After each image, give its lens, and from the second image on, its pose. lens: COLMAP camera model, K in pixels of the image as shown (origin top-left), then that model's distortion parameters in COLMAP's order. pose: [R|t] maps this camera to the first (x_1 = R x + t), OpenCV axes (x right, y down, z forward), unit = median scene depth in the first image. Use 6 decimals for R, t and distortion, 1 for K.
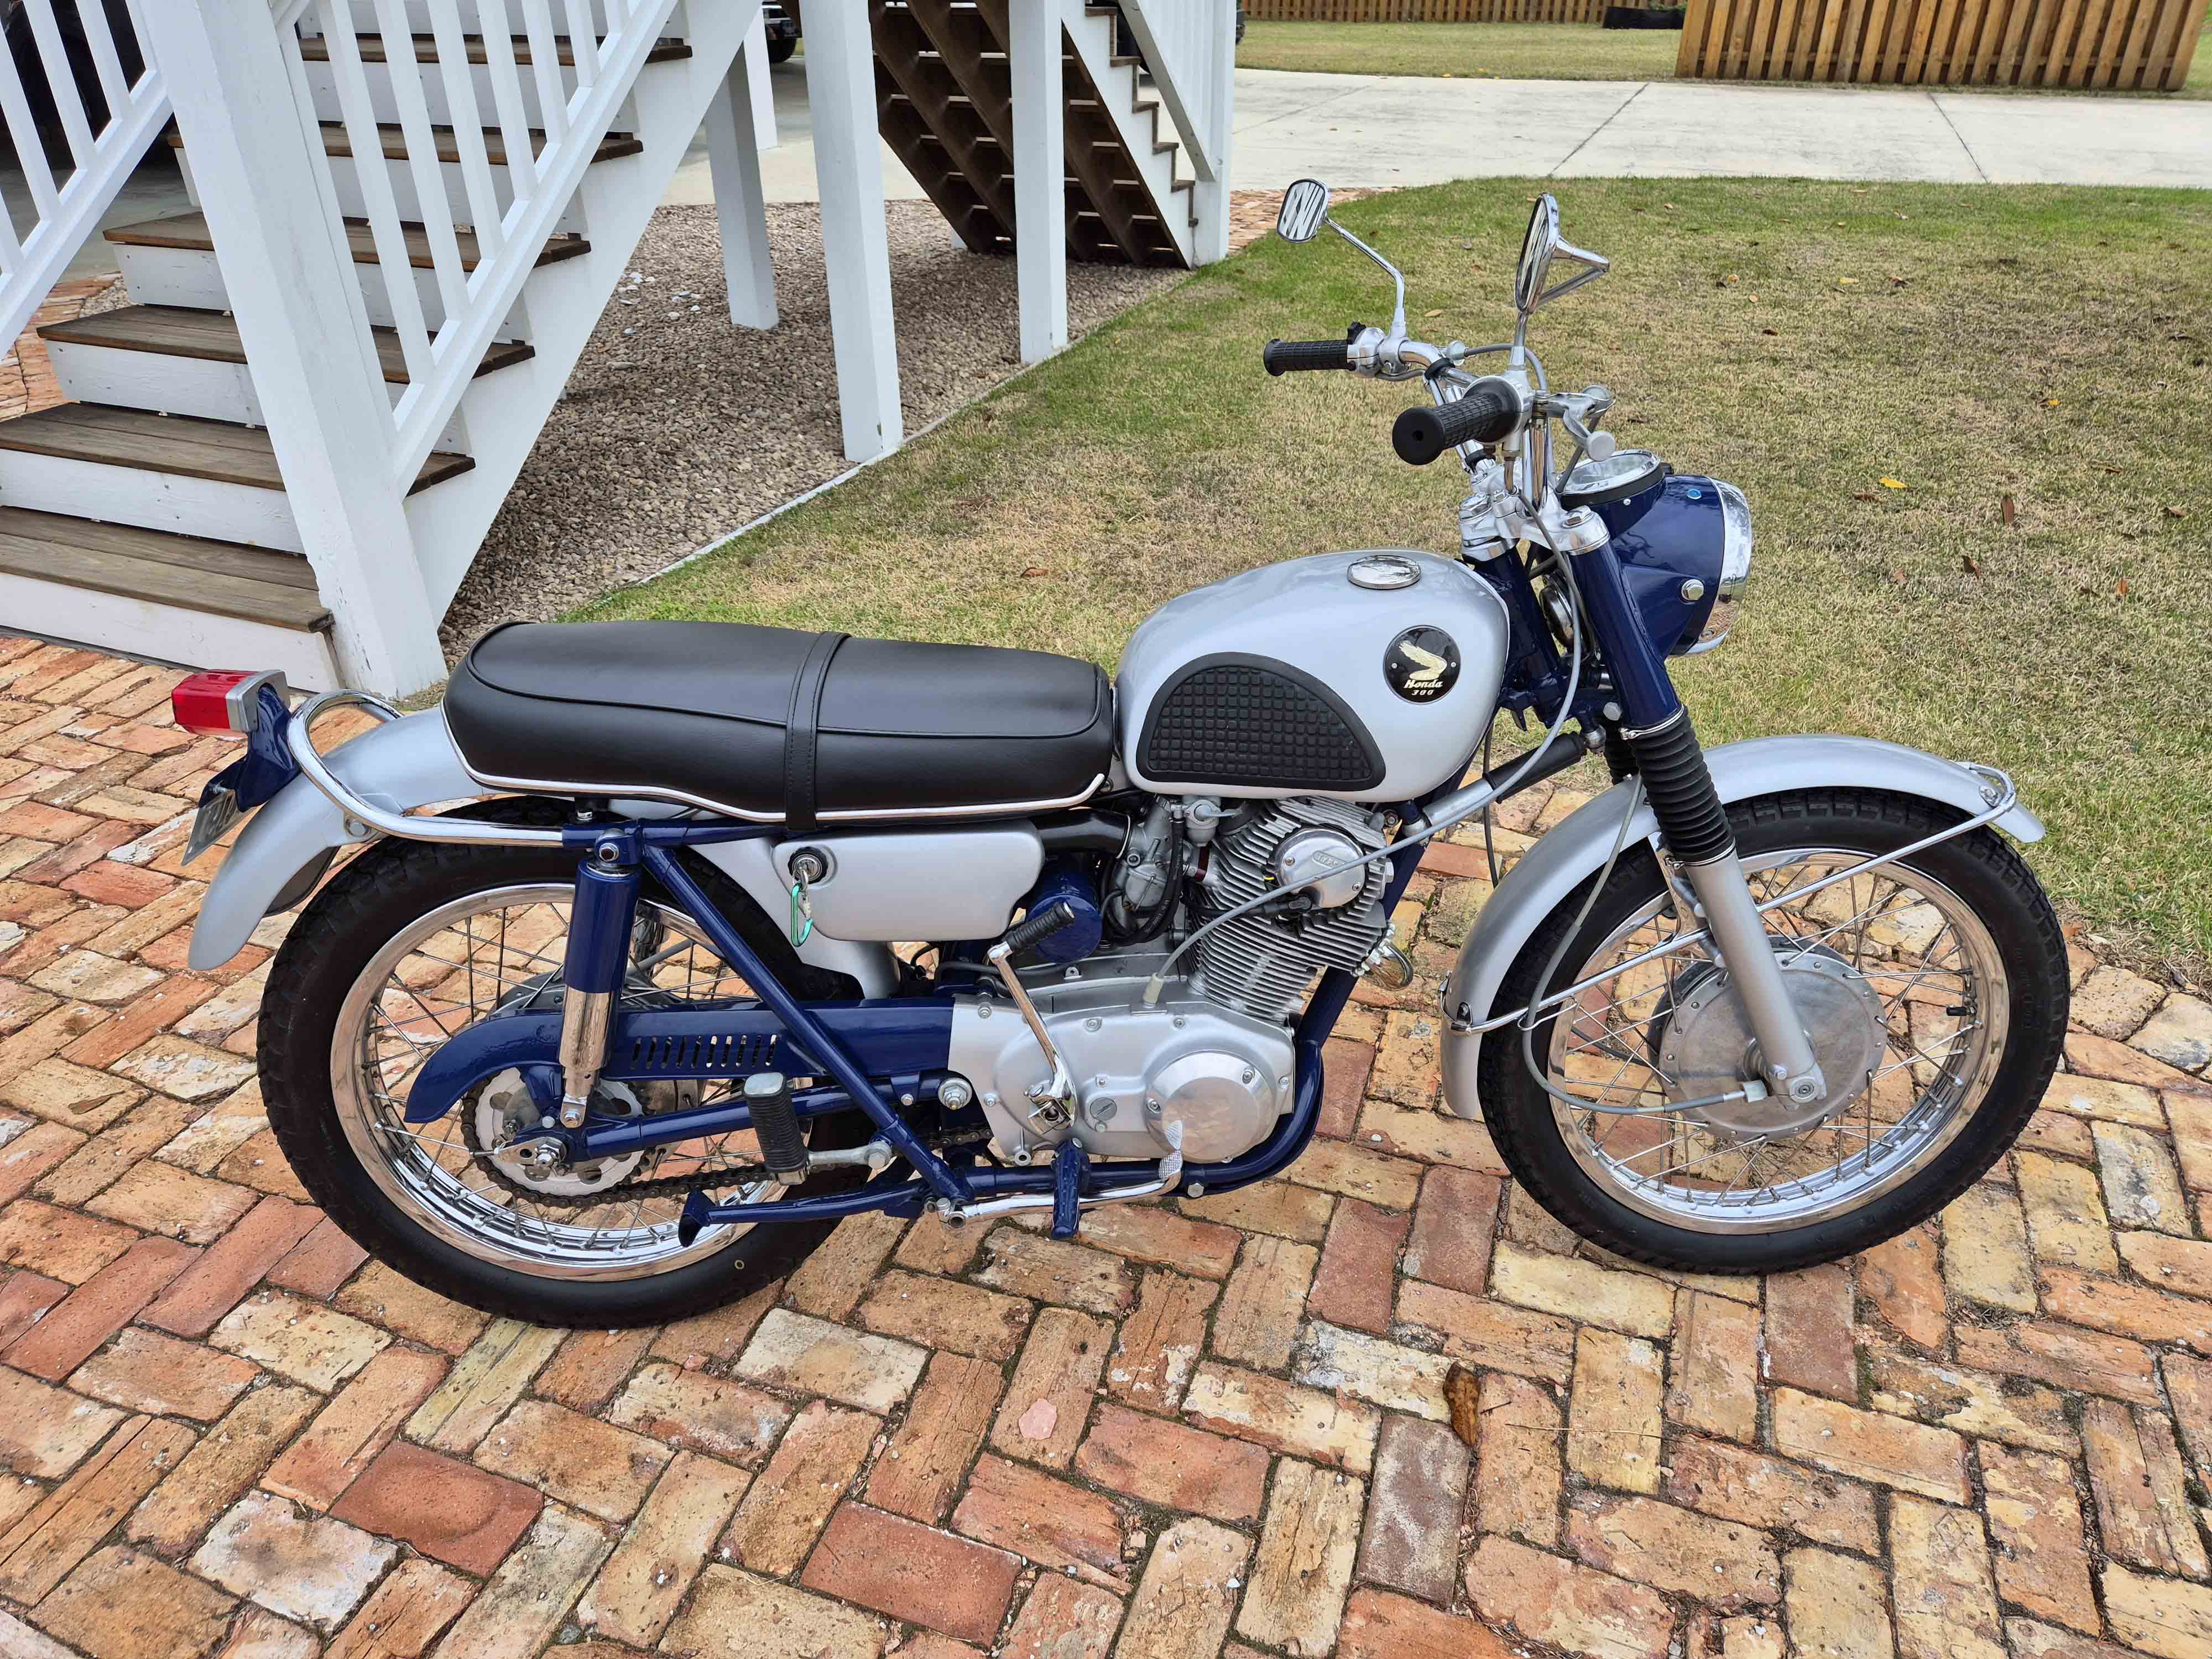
lens RADIAL K [[1482.7, 0, 1089.1], [0, 1482.7, 840.4], [0, 0, 1]] dist [0.080643, -0.073404]
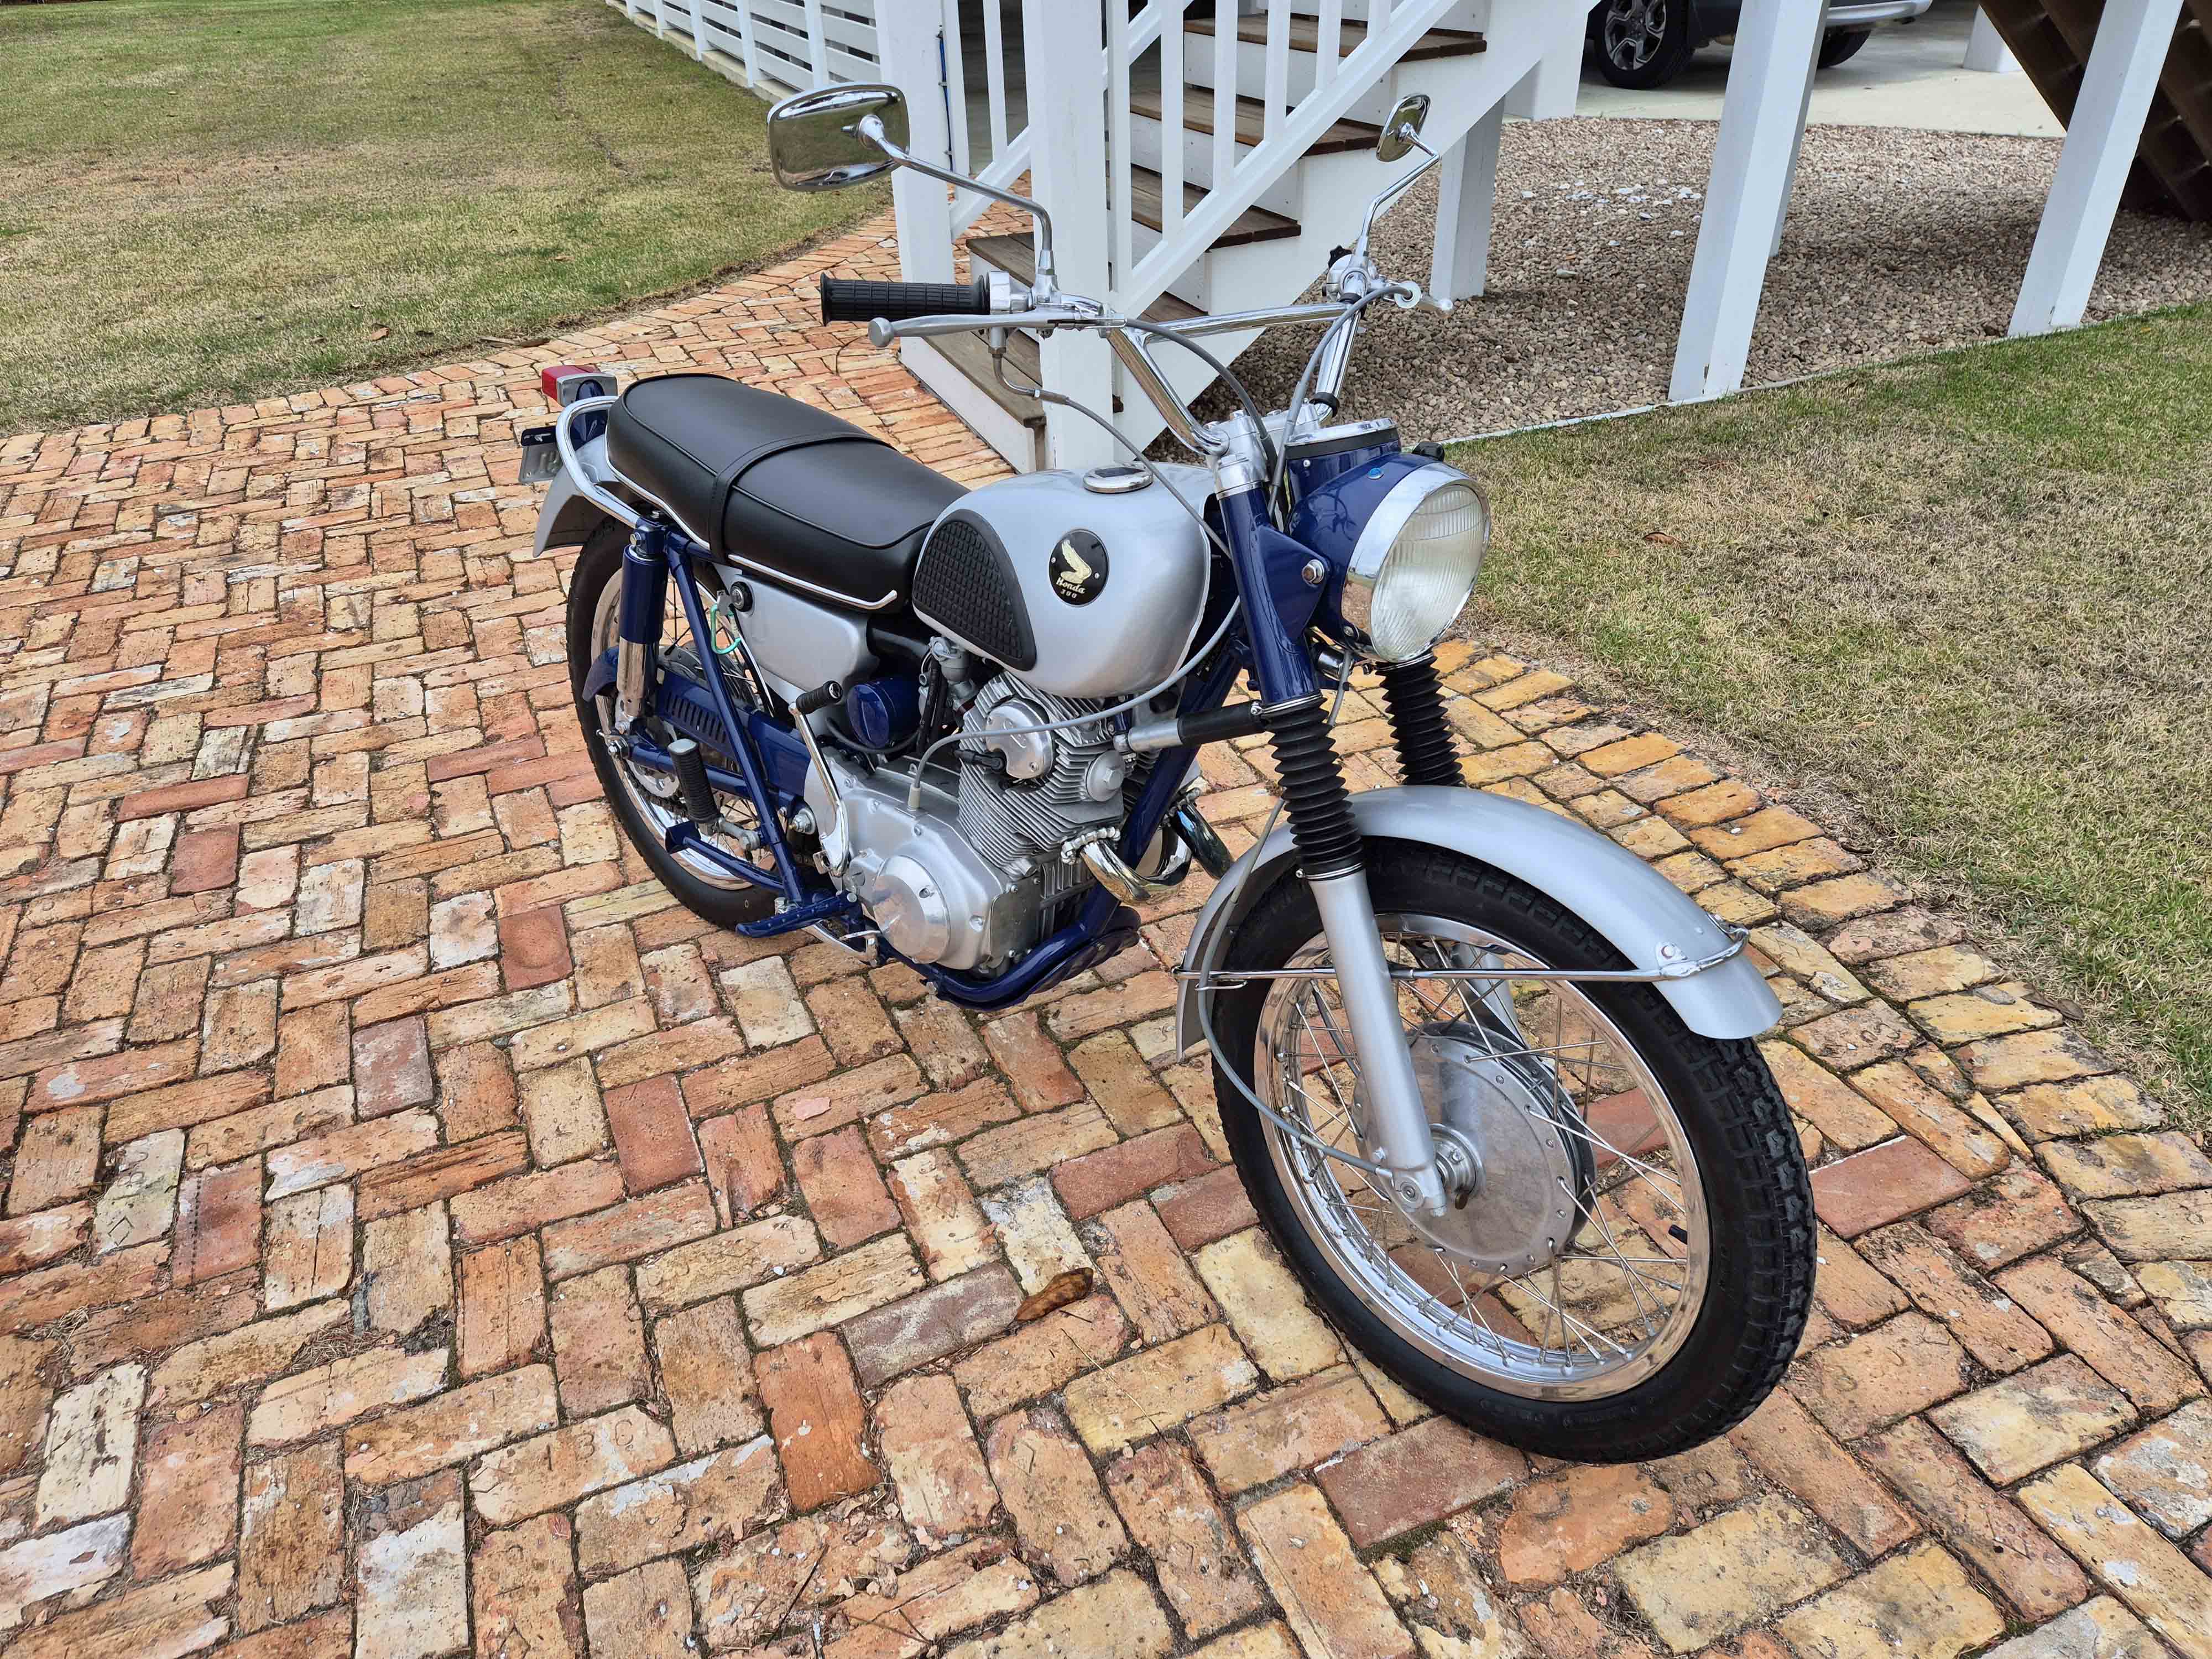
lens RADIAL K [[1482.7, 0, 1089.1], [0, 1482.7, 840.4], [0, 0, 1]] dist [0.080643, -0.073404]
pose [[0.689716, 0.381499, -0.615427, 0.777846], [-0.350954, 0.919567, 0.176715, -0.106919], [0.633343, 0.094104, 0.768129, 0.186504]]
